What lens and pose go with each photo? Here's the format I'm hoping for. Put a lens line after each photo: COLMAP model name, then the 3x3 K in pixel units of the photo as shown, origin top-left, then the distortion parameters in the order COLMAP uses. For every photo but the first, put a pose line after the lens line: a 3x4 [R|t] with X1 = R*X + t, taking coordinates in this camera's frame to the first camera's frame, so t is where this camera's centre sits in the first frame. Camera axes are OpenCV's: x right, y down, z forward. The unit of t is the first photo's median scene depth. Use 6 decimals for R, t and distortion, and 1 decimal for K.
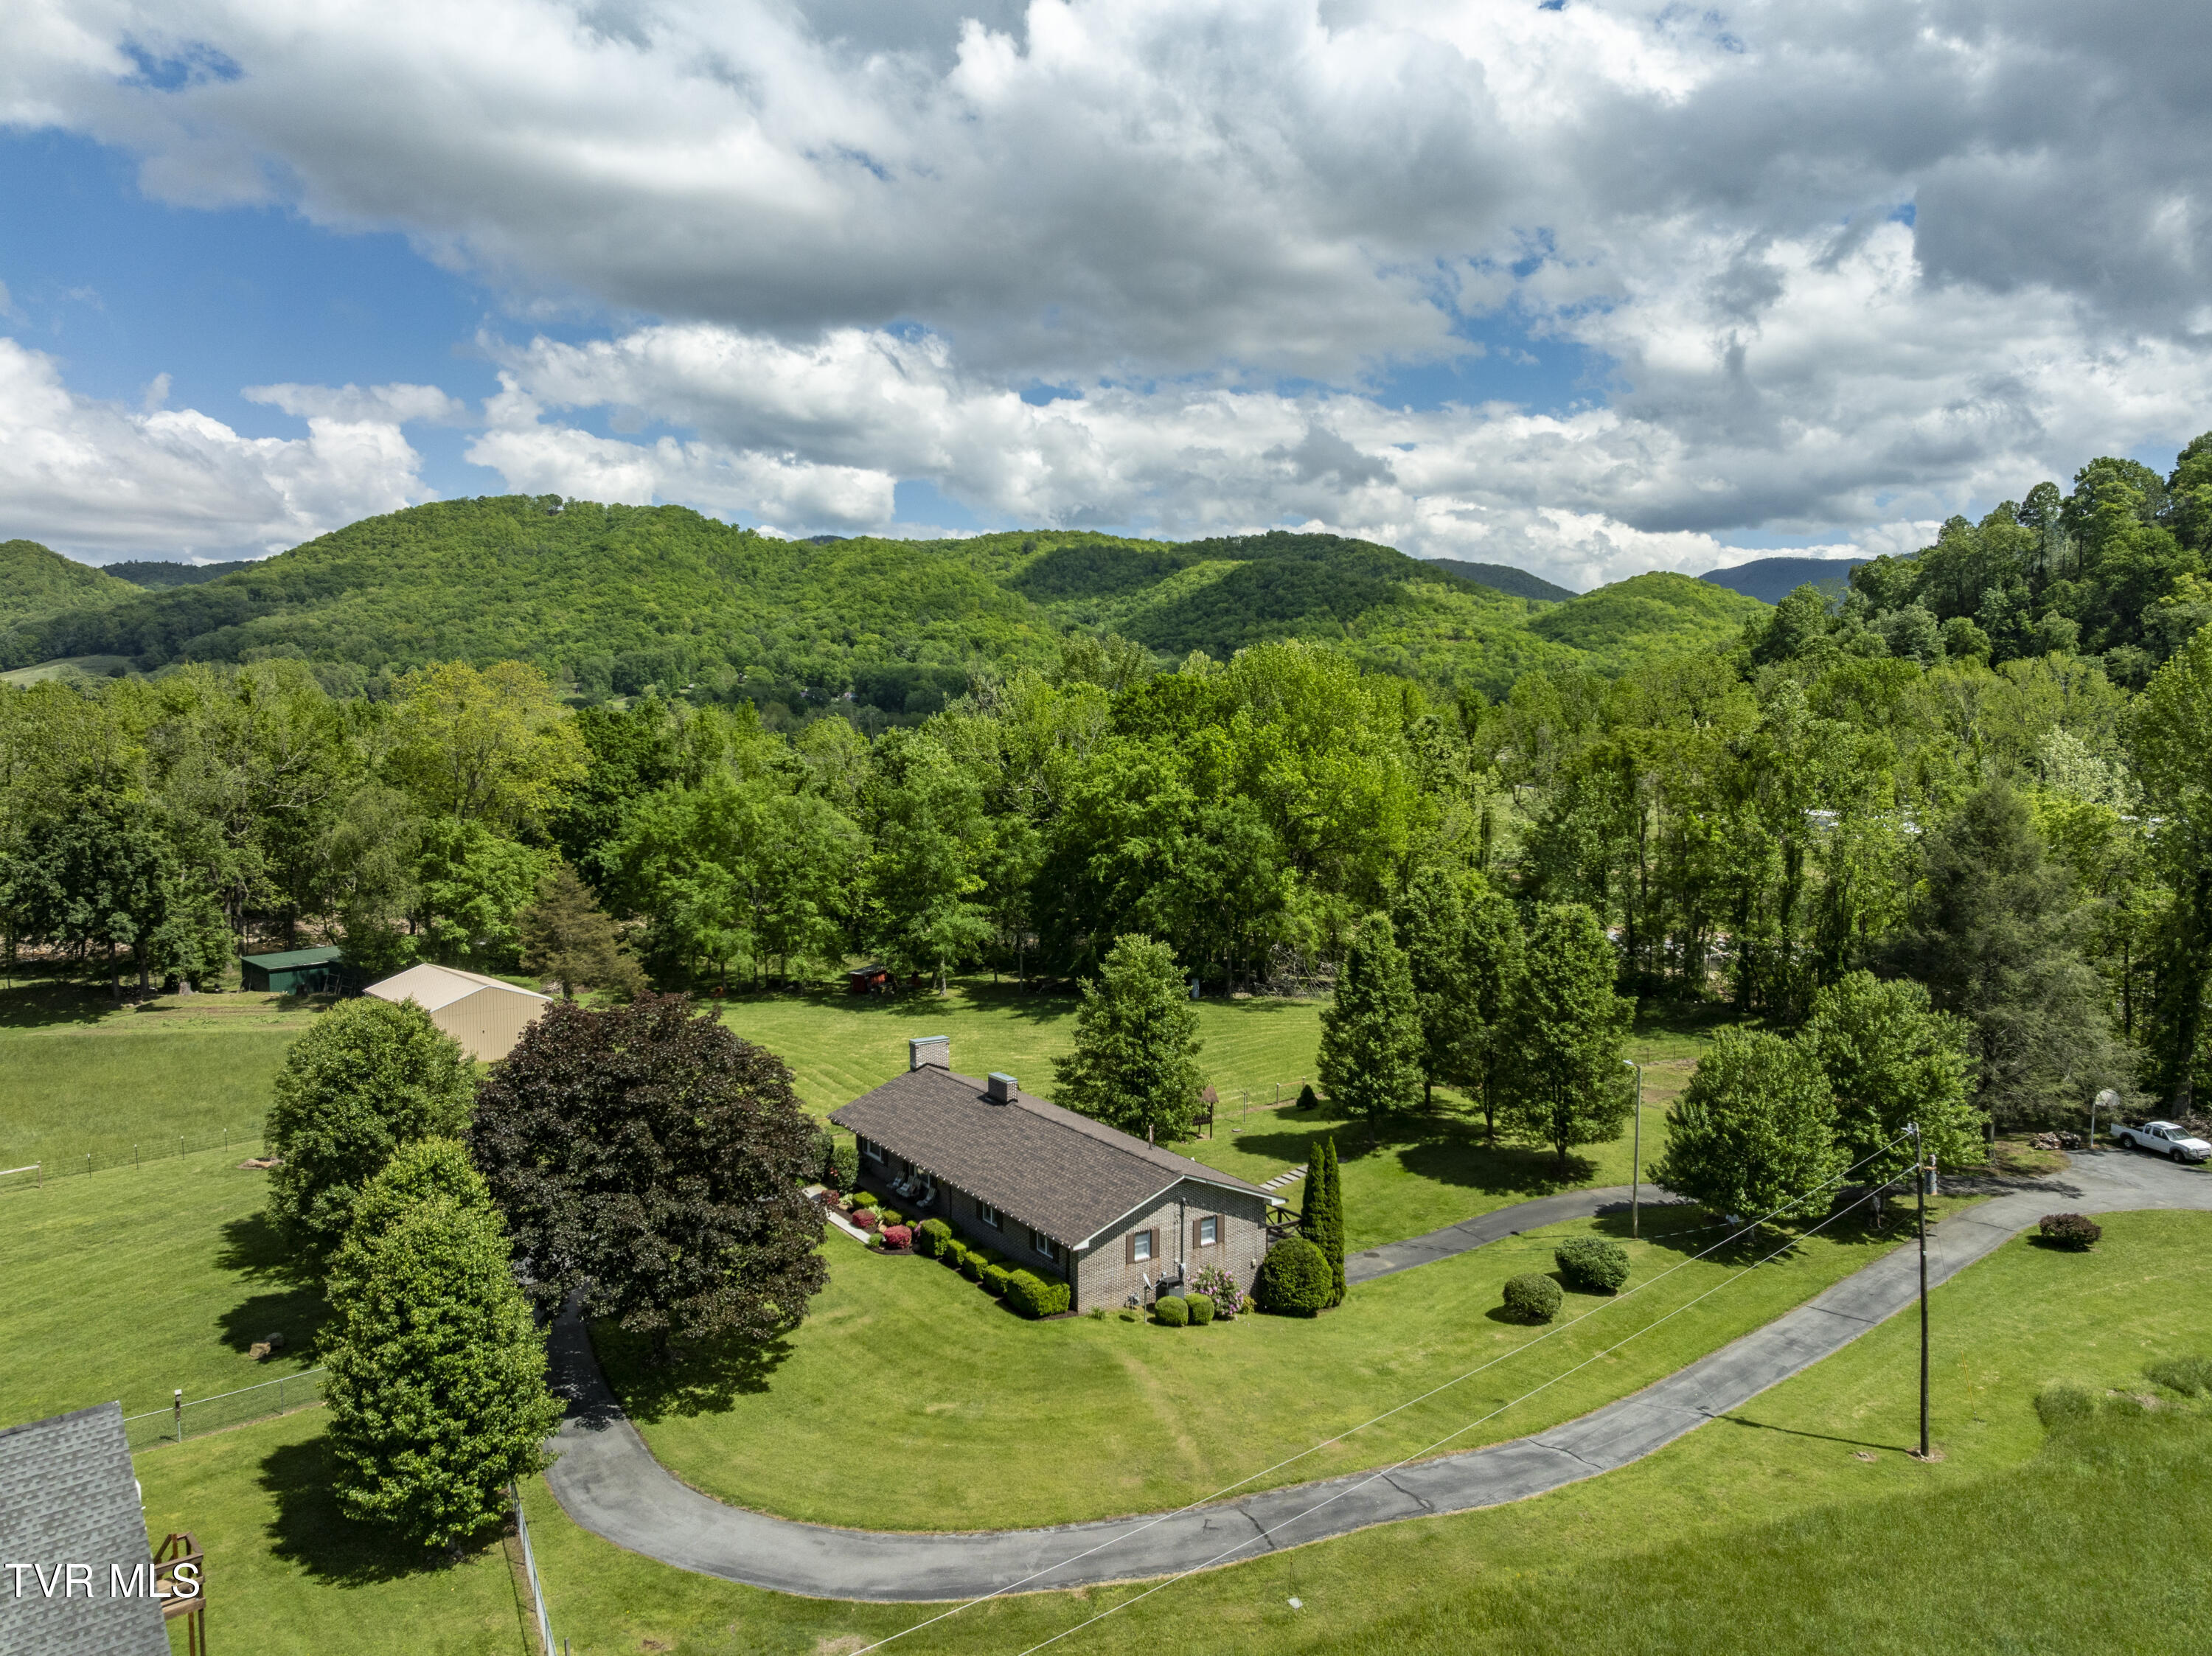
lens RADIAL K [[1567.8, 0, 1106.0], [0, 1567.8, 828.0], [0, 0, 1]] dist [-0.032158, 0.000318]
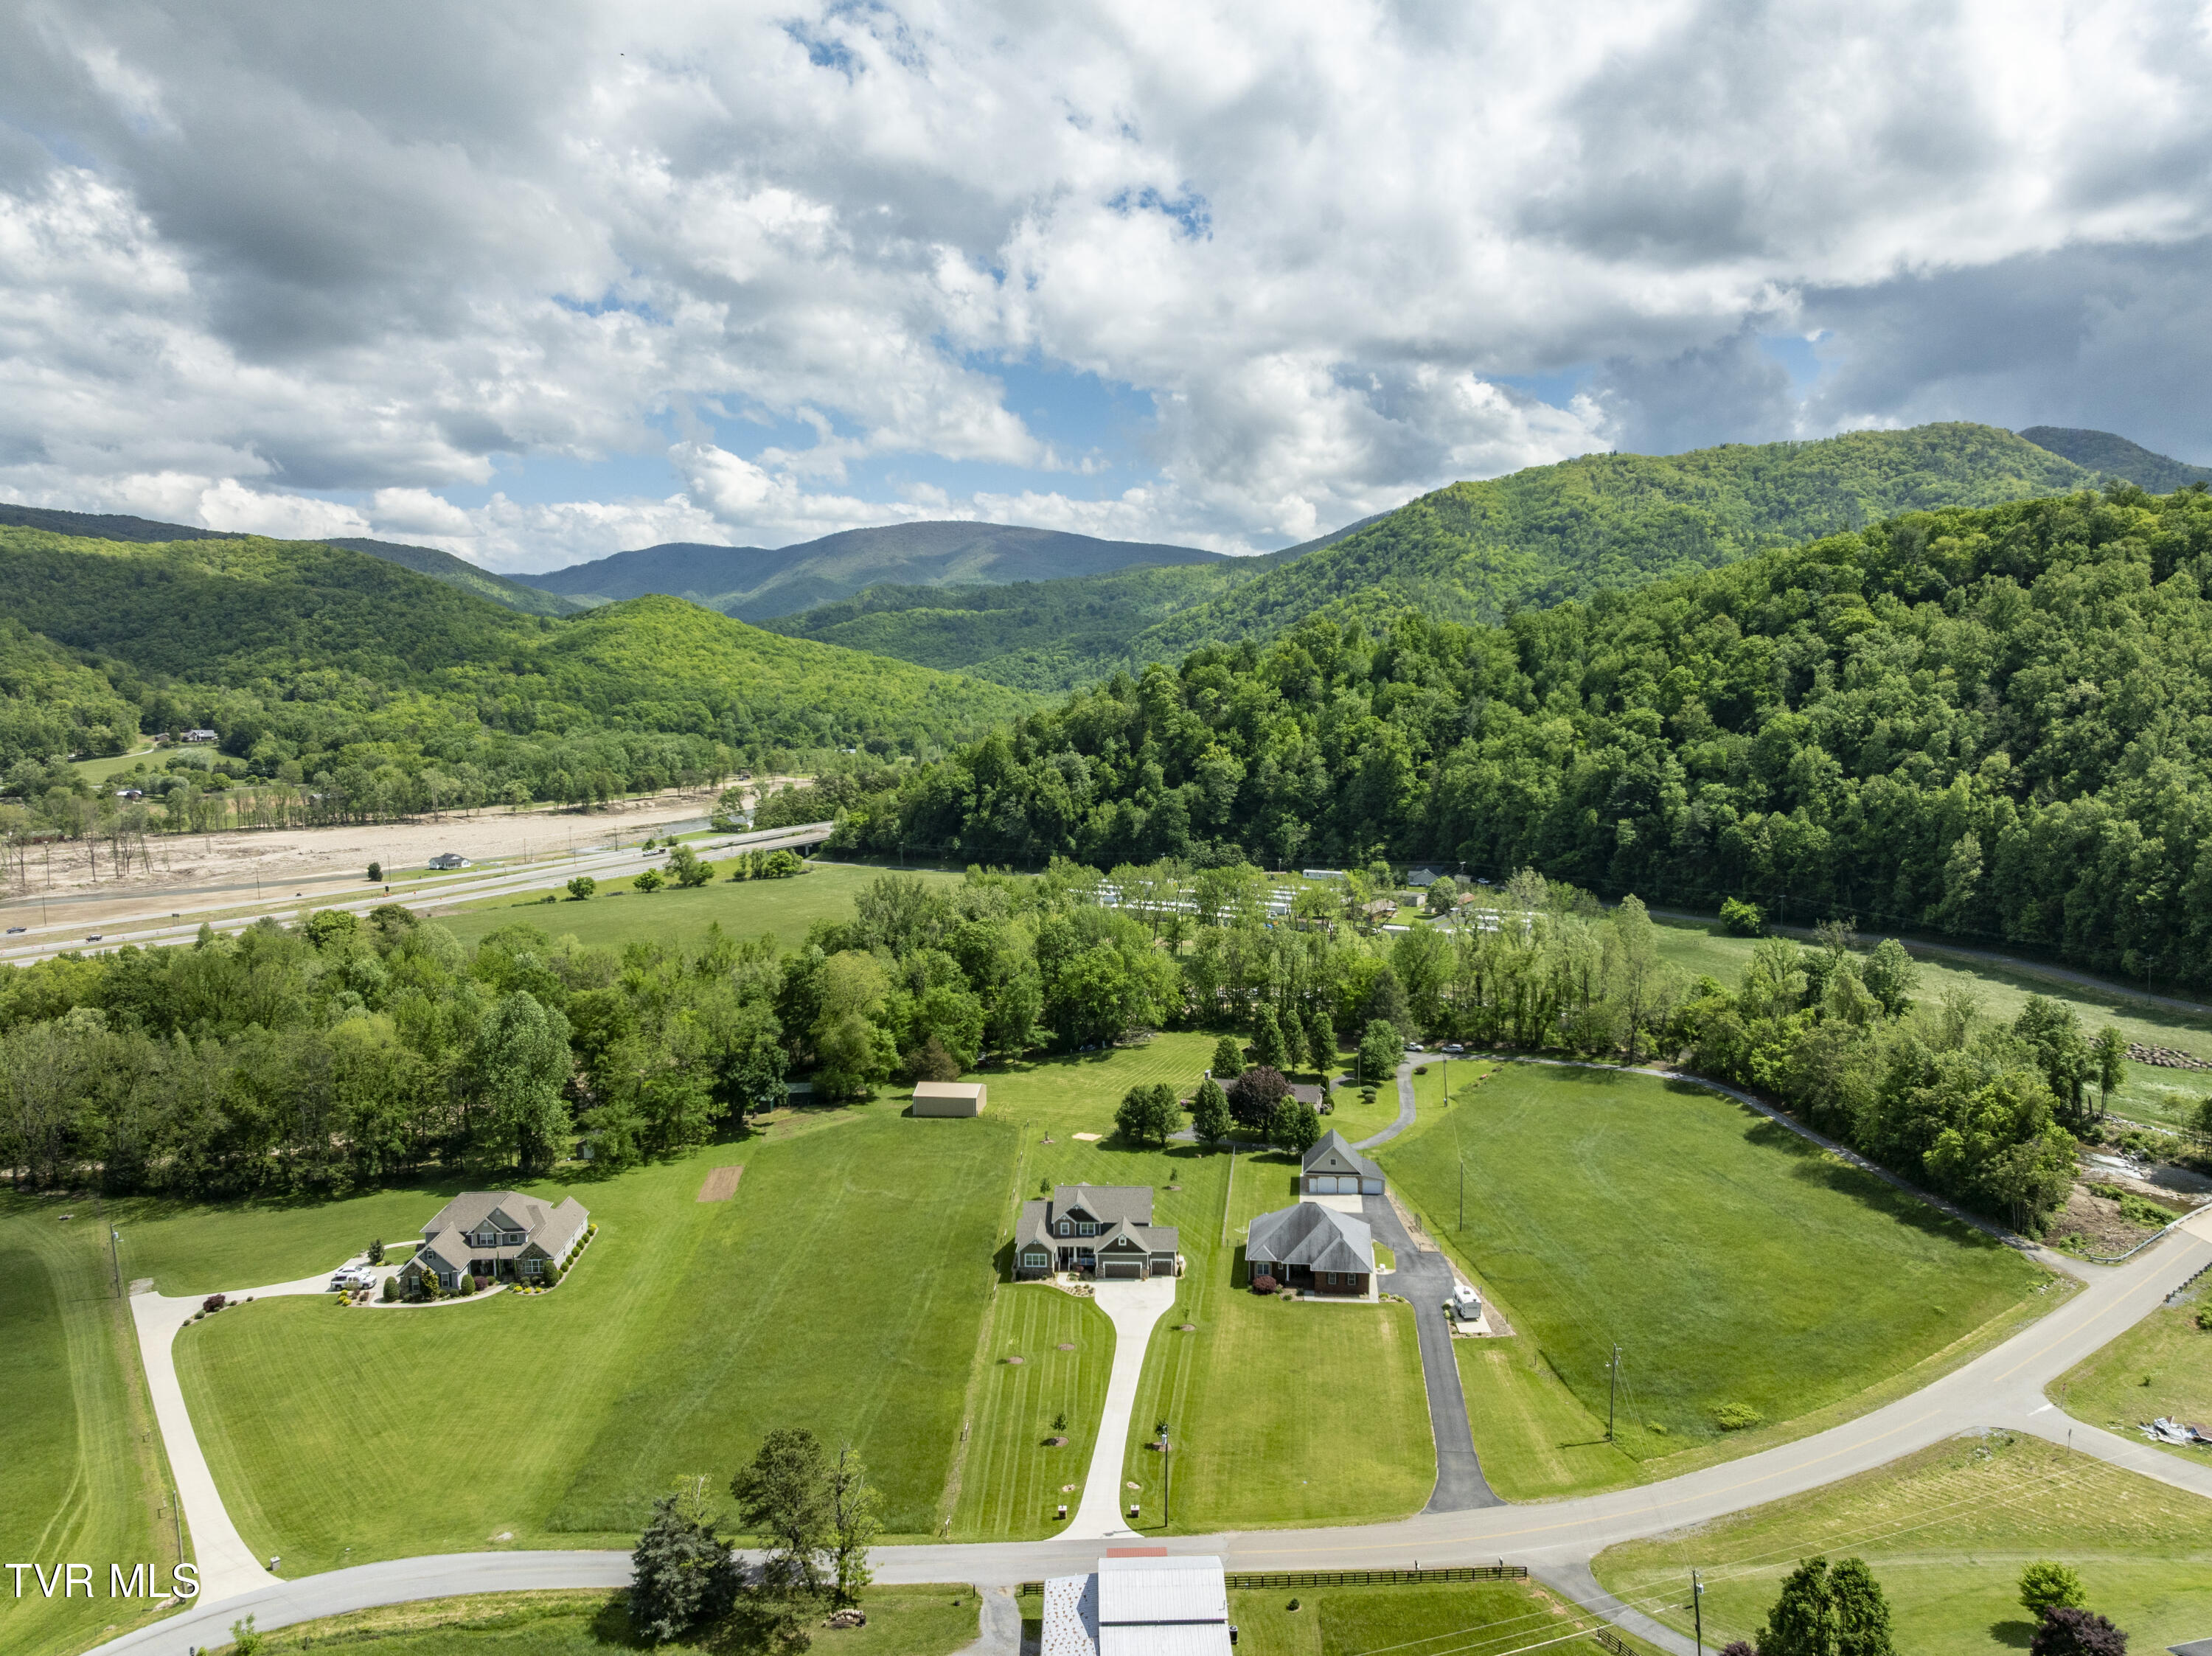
lens RADIAL K [[1567.8, 0, 1106.0], [0, 1567.8, 828.0], [0, 0, 1]] dist [-0.032158, 0.000318]
pose [[0.778692, -0.068053, 0.623705, -2.745578], [0.055769, 0.997673, 0.039229, -0.644868], [-0.624923, 0.004236, 0.780675, -1.905011]]
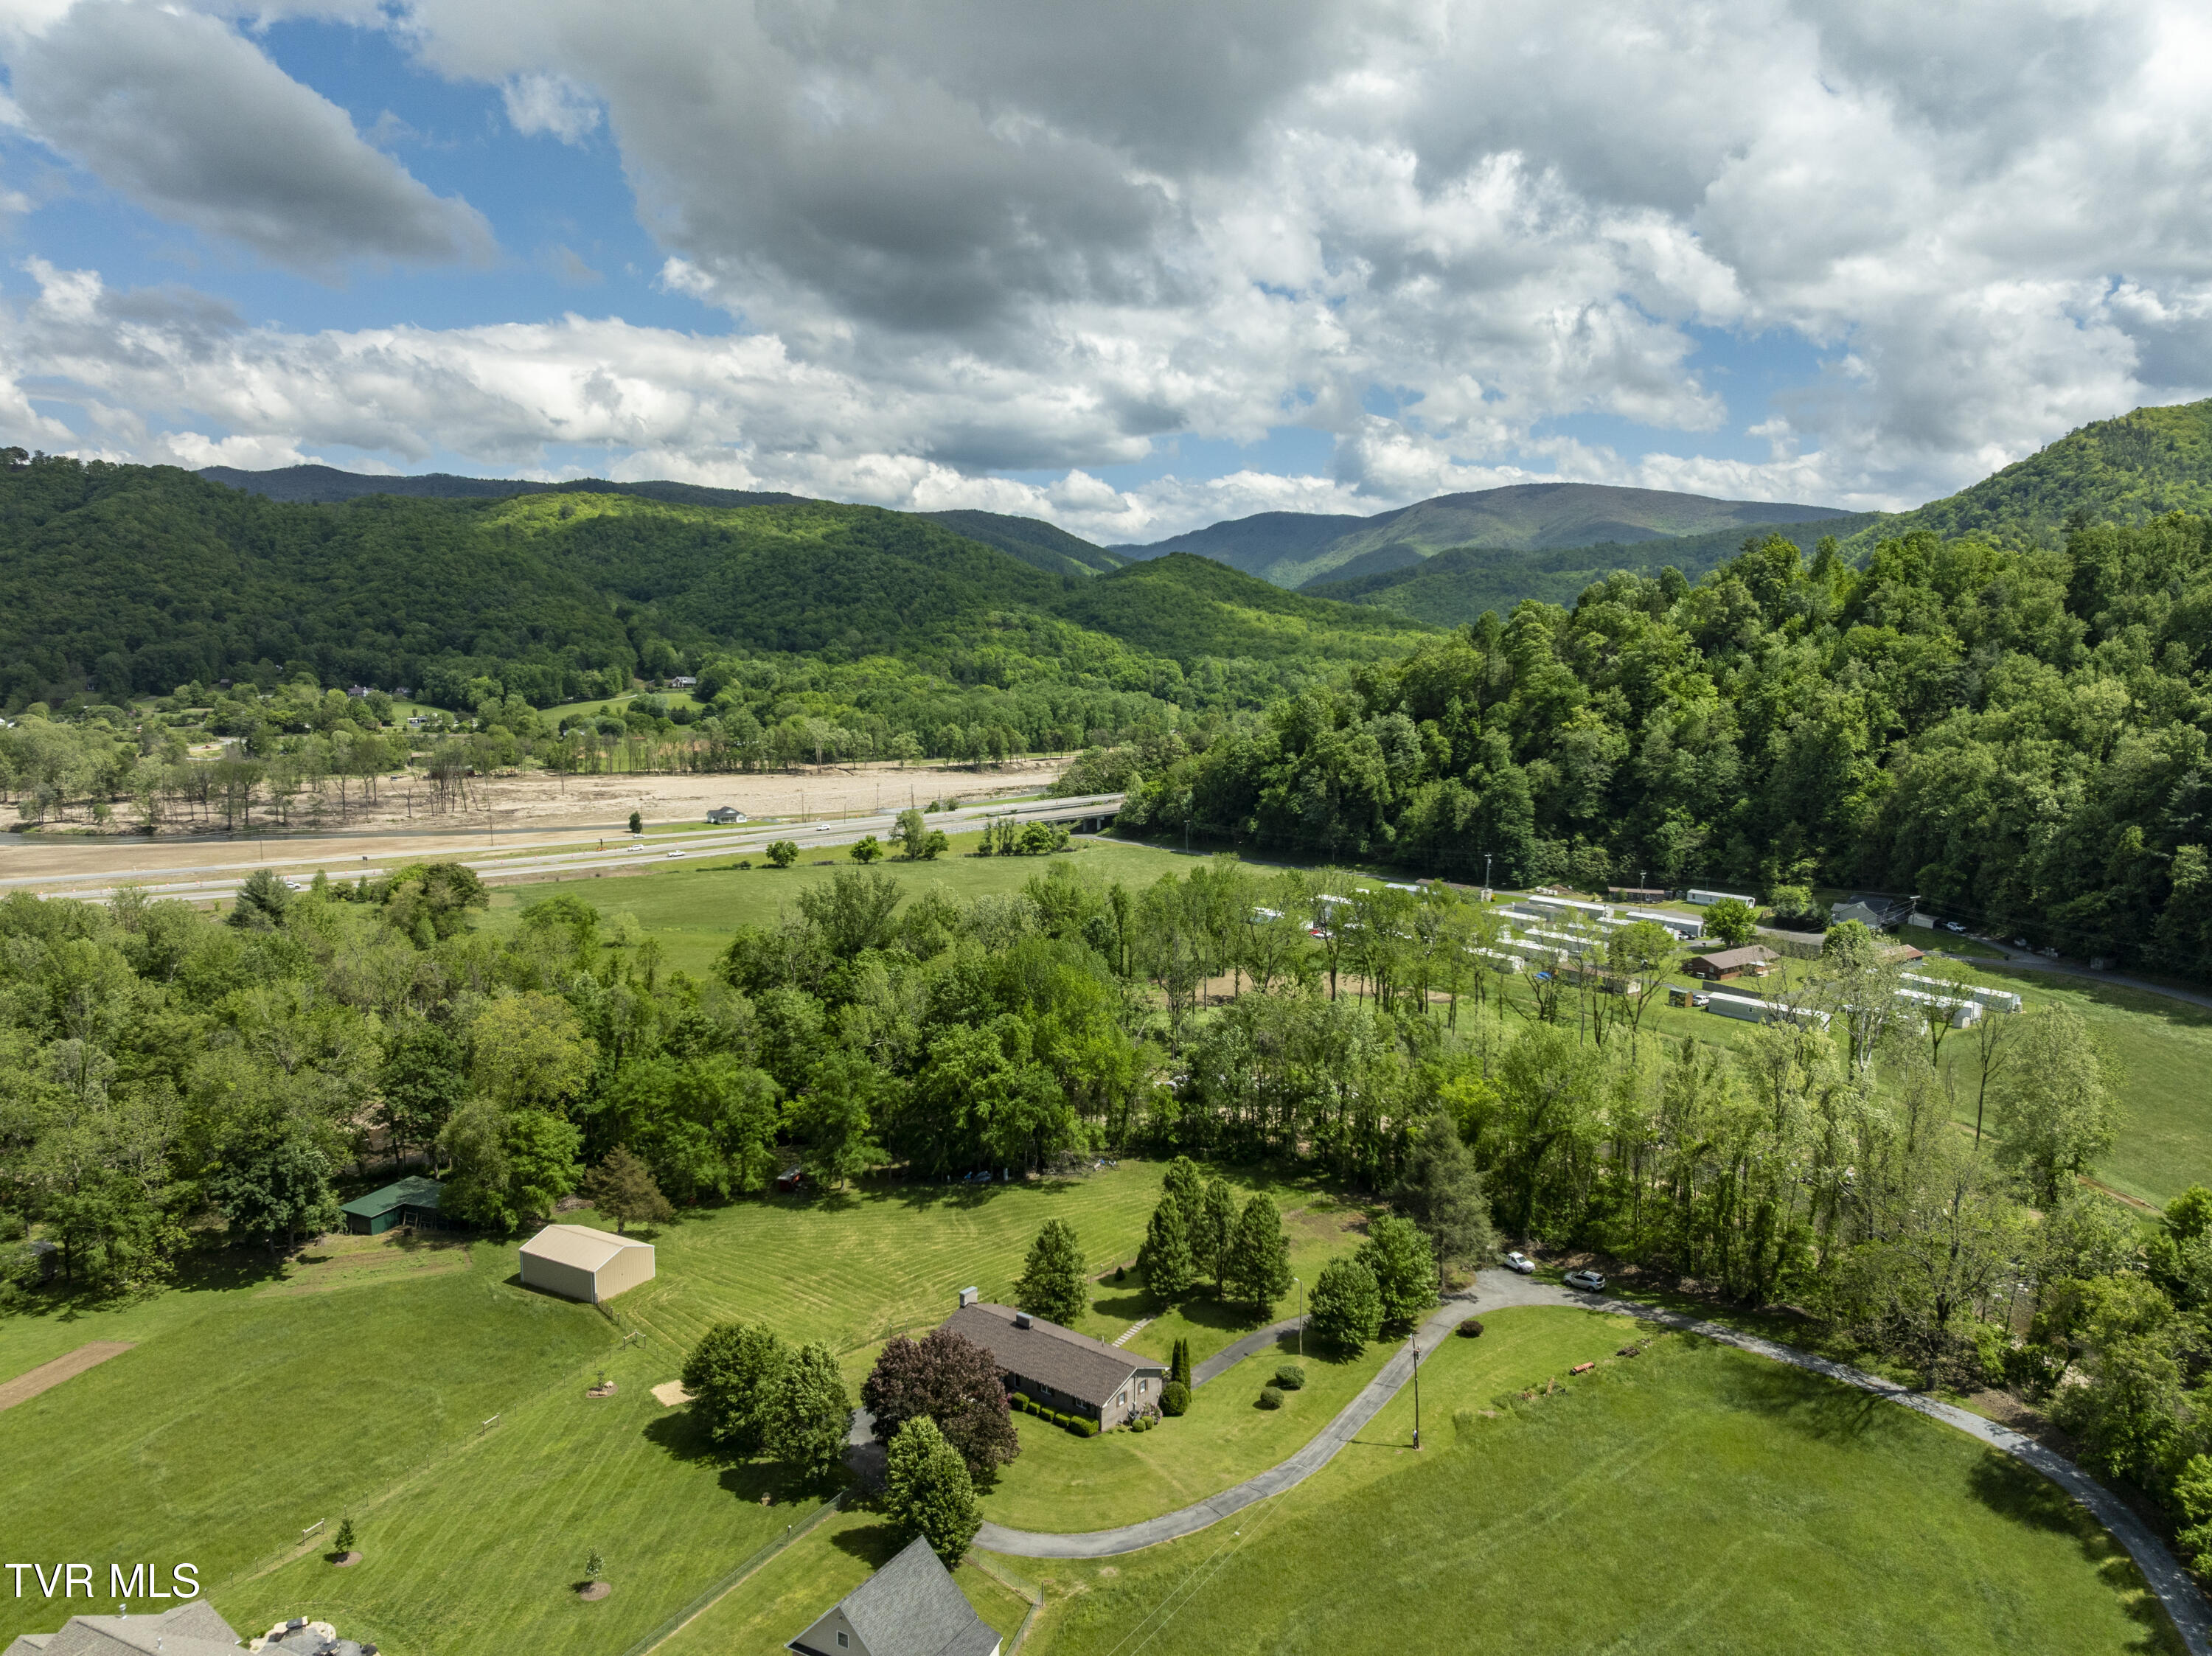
lens RADIAL K [[1567.8, 0, 1106.0], [0, 1567.8, 828.0], [0, 0, 1]] dist [-0.032158, 0.000318]
pose [[0.956115, -0.031164, 0.291331, -0.528043], [0.019359, 0.998874, 0.043317, -0.562225], [-0.292353, -0.035776, 0.955641, -0.990574]]
